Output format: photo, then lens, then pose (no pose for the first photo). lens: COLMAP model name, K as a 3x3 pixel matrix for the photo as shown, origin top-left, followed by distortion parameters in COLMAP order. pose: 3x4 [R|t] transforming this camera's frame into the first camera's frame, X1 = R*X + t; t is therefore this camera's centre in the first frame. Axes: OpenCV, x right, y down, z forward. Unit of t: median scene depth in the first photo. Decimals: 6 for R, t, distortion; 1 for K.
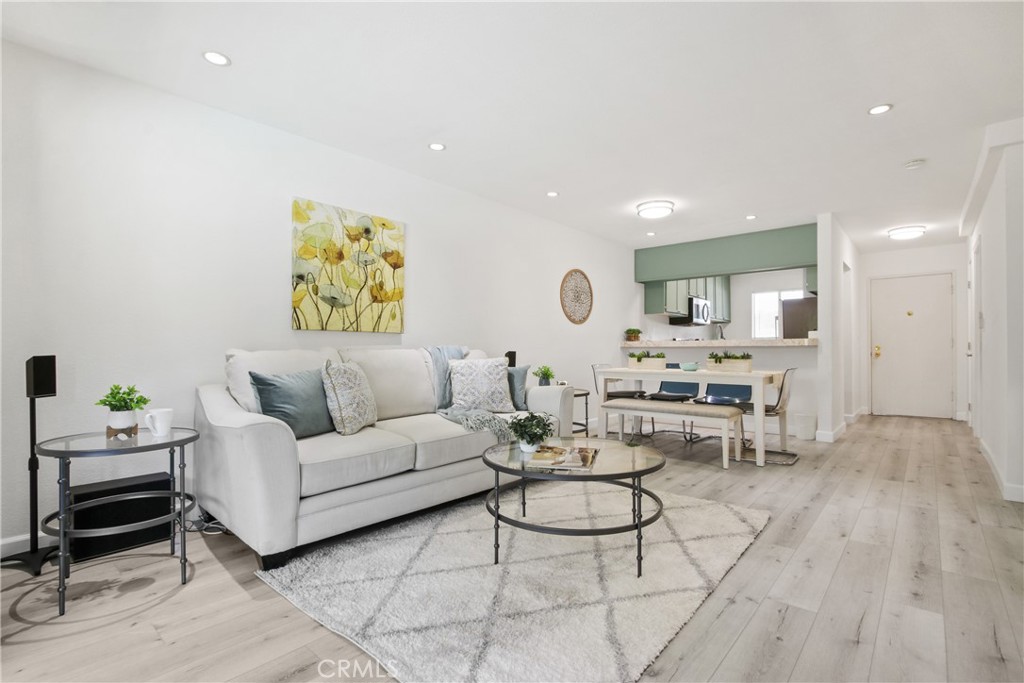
lens RADIAL K [[471.4, 0, 512.4], [0, 471.4, 350.3], [0, 0, 1]] dist [-0.006097, -0.001882]
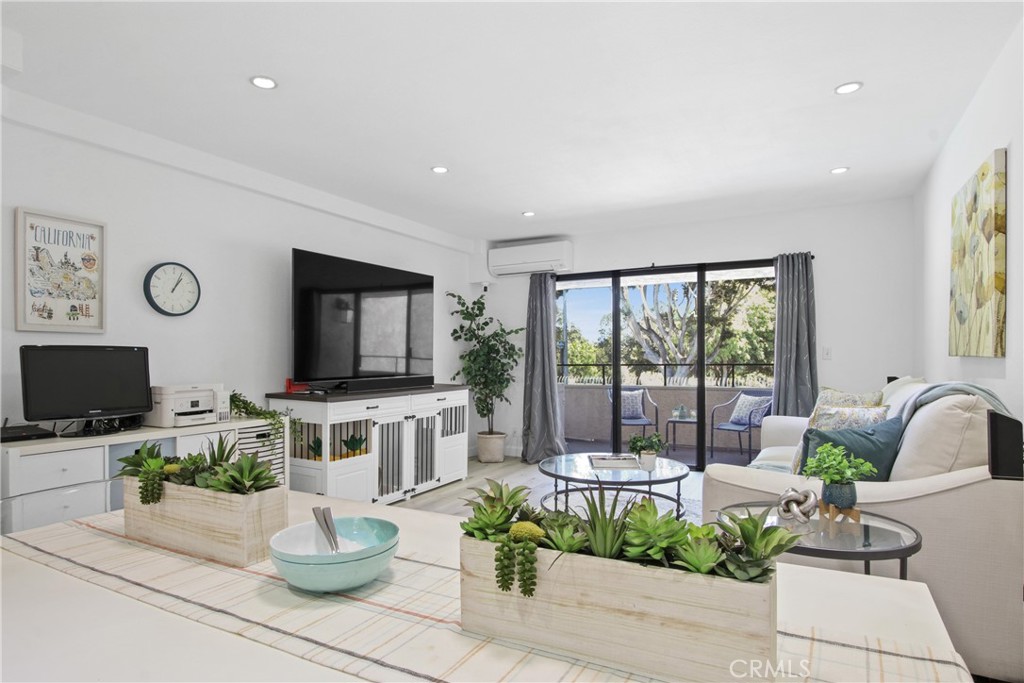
lens RADIAL K [[565.8, 0, 517.7], [0, 565.8, 364.9], [0, 0, 1]] dist [-0.022789, 0.011111]
pose [[-0.970274, 0.010640, -0.241774, 0.472680], [0.006471, 0.999816, 0.018032, -0.044752], [0.241922, 0.015932, -0.970165, 1.565414]]
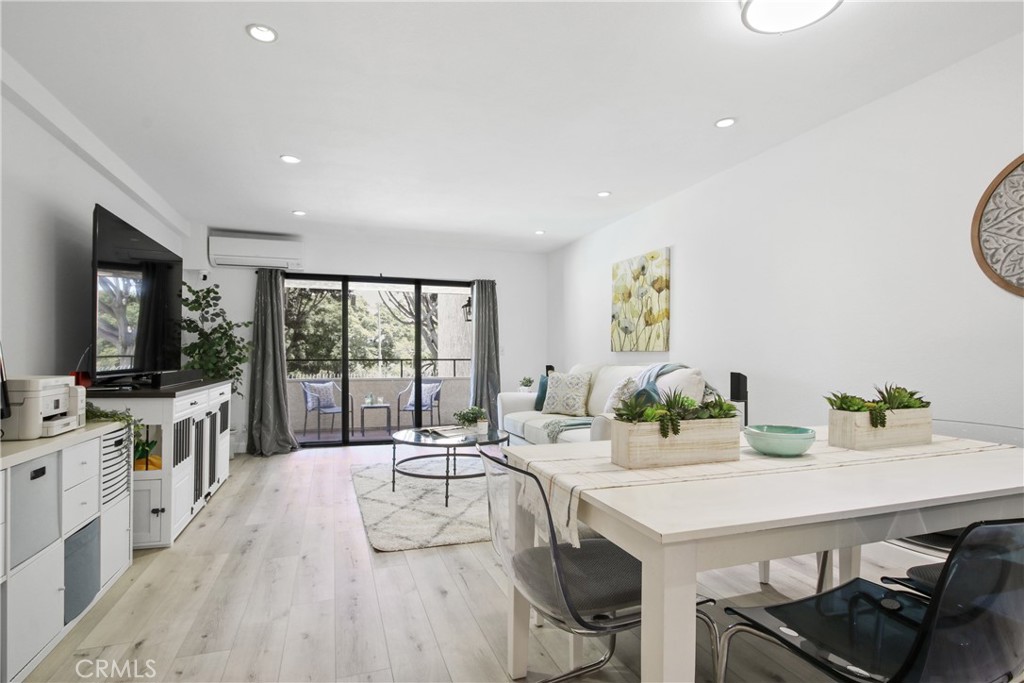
lens RADIAL K [[501.1, 0, 508.0], [0, 501.1, 362.3], [0, 0, 1]] dist [-0.017485, 0.002965]
pose [[-0.488032, 0.011628, -0.872748, 0.978717], [-0.003387, 0.999878, 0.015216, -0.028376], [0.872819, 0.010382, -0.487934, 1.308090]]
